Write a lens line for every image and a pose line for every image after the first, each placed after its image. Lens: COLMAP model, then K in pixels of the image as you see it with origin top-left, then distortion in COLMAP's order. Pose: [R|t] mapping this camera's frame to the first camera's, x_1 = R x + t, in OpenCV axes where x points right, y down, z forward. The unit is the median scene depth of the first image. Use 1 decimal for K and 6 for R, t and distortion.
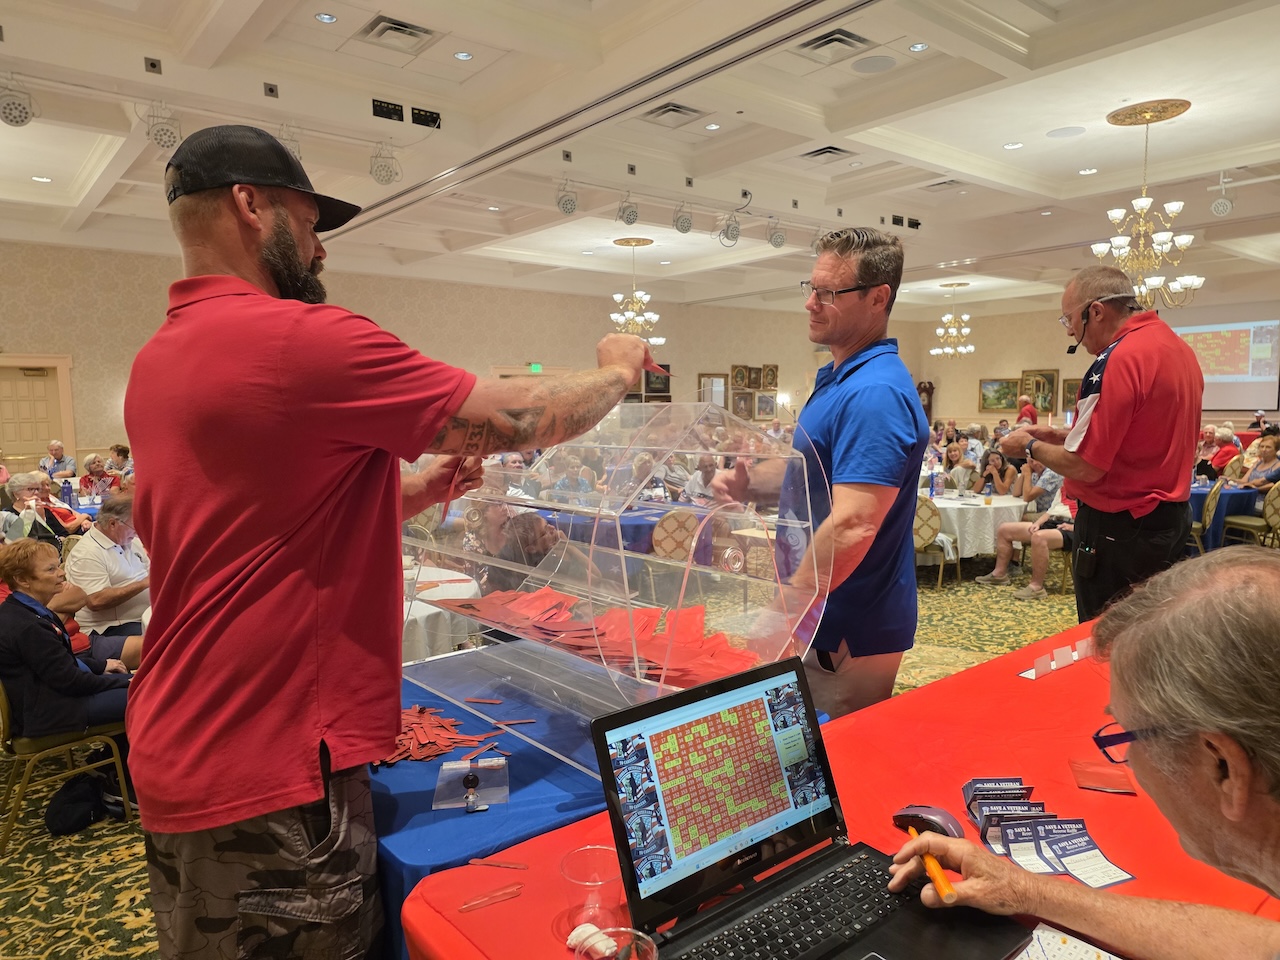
lens RADIAL K [[821.9, 0, 639.8], [0, 821.9, 479.4], [0, 0, 1]] dist [0.087493, -0.074574]
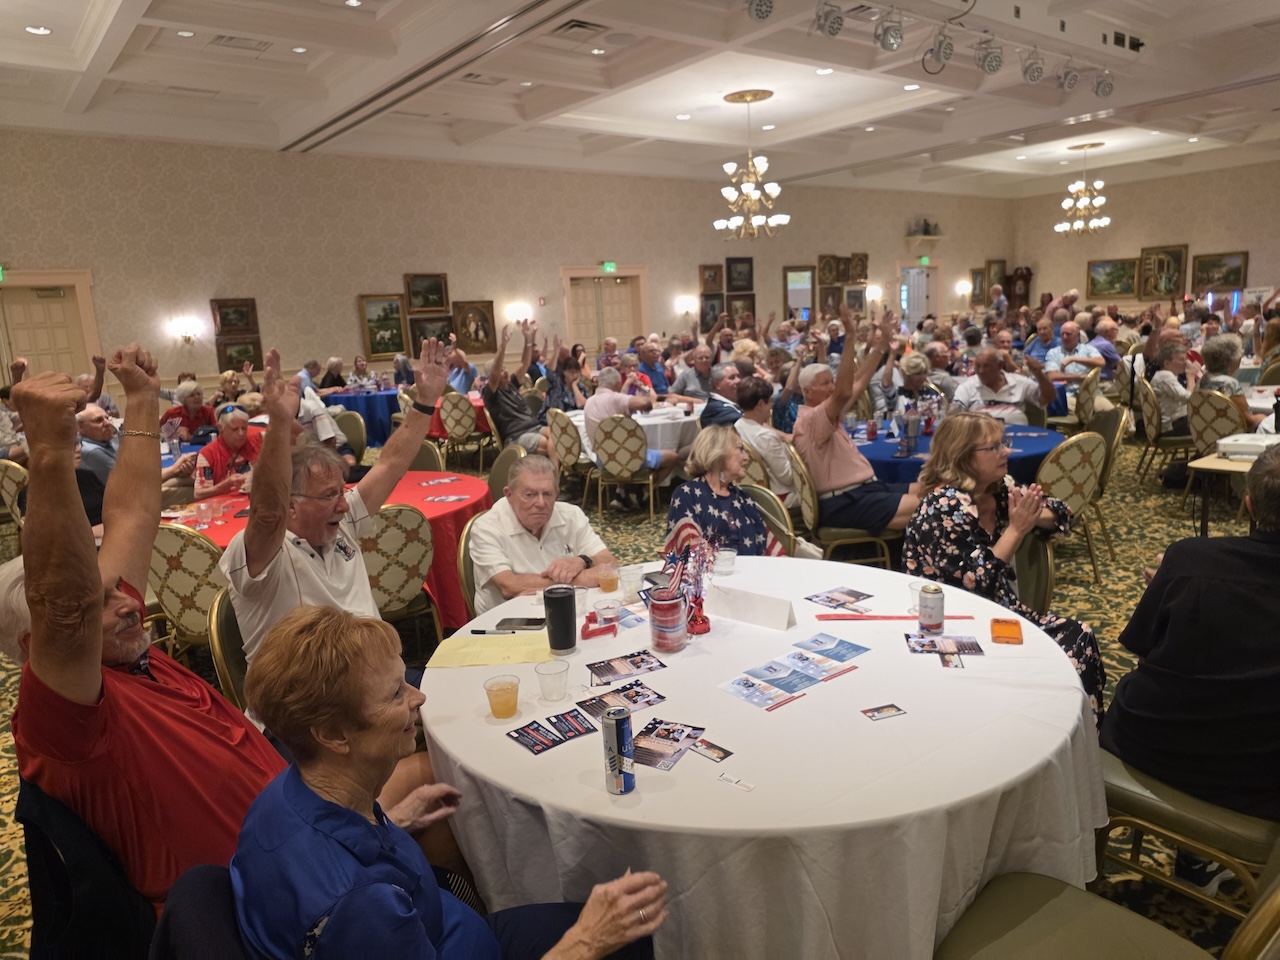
lens RADIAL K [[836.0, 0, 622.8], [0, 836.0, 475.0], [0, 0, 1]] dist [0.025607, -0.006041]
pose [[0.998940, -0.040873, -0.021150, -0.090073], [0.042699, 0.994595, 0.094641, -0.001262], [0.017167, -0.095444, 0.995287, 0.101482]]
